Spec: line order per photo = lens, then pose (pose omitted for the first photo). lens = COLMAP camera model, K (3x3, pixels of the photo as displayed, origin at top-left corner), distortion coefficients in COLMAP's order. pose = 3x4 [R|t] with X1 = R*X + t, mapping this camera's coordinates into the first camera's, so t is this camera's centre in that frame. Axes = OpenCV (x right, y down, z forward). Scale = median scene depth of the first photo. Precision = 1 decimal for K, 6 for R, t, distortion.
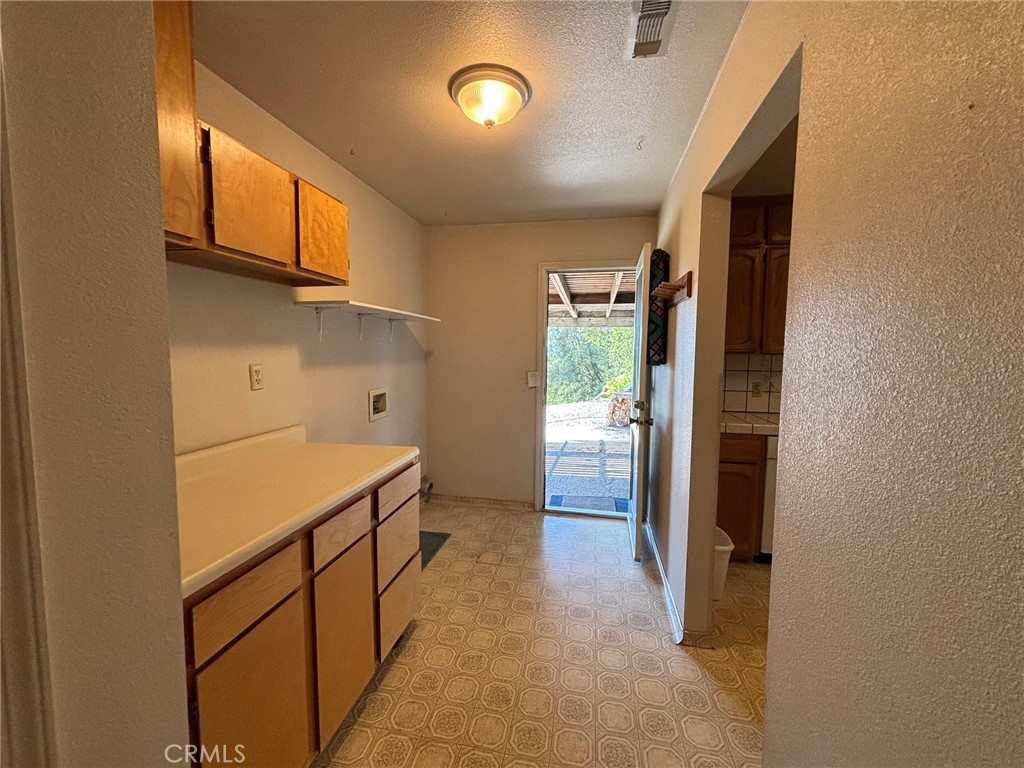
lens RADIAL K [[412.8, 0, 511.9], [0, 412.8, 382.0], [0, 0, 1]] dist [0.002427, 0.000270]
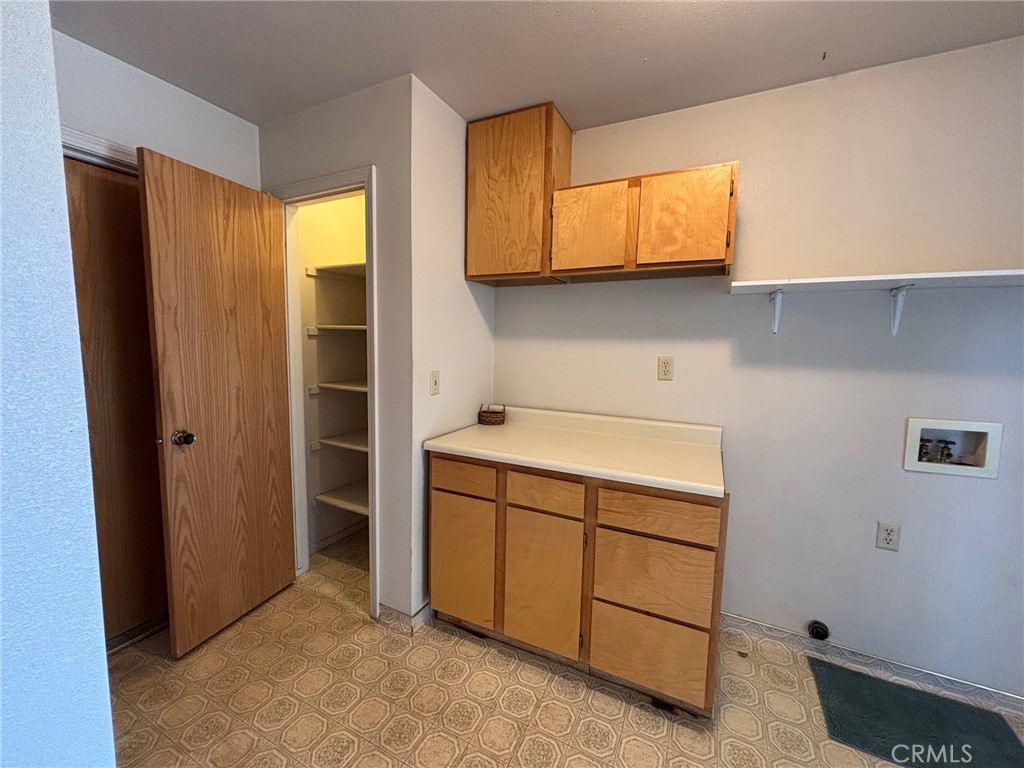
lens RADIAL K [[412.8, 0, 509.2], [0, 412.8, 382.9], [0, 0, 1]] dist [0.002427, 0.000270]
pose [[-0.264201, 0.082701, -0.960915, 0.576117], [-0.096368, 0.989067, 0.111620, -0.059493], [0.959641, 0.122092, -0.253343, 0.931540]]
